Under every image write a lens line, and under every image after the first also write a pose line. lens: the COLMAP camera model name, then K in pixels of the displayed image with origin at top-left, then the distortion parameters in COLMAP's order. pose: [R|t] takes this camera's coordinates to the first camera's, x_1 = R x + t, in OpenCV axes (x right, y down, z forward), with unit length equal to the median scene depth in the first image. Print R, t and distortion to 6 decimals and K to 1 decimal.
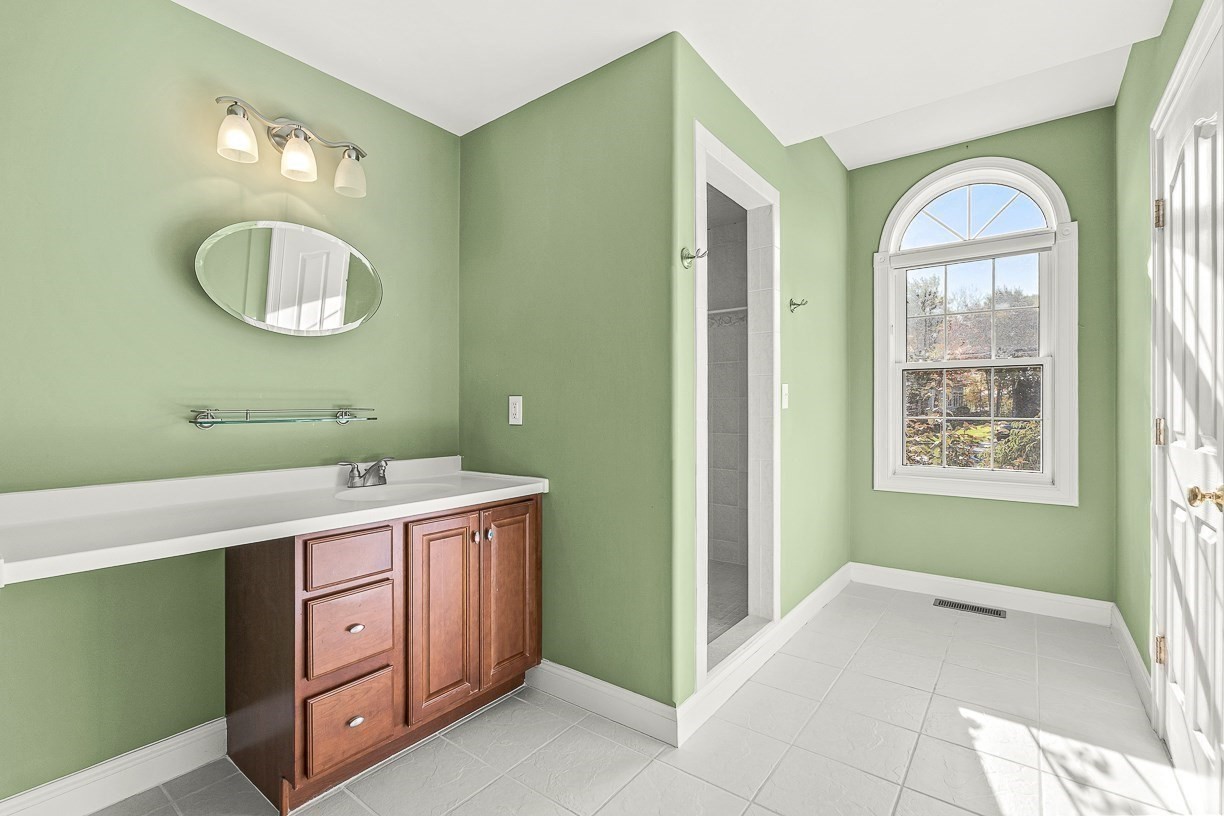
lens RADIAL K [[546.6, 0, 617.2], [0, 546.6, 405.6], [0, 0, 1]] dist [0.001333, -0.001207]
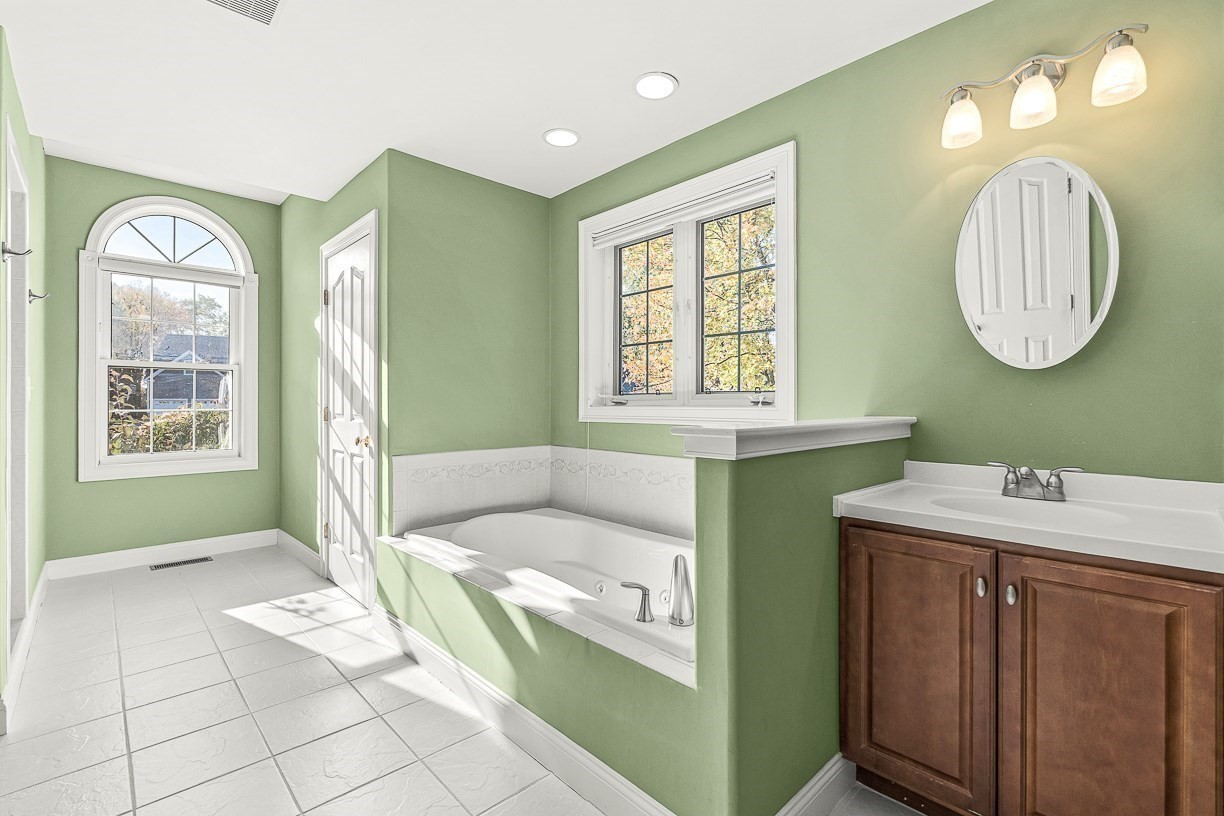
lens RADIAL K [[546.6, 0, 614.4], [0, 546.6, 401.7], [0, 0, 1]] dist [0.001333, -0.001207]
pose [[0.165503, 0.003991, 0.986201, -0.428113], [0.001563, 0.999989, -0.004309, 0.011791], [-0.986208, 0.002254, 0.165495, -0.176161]]
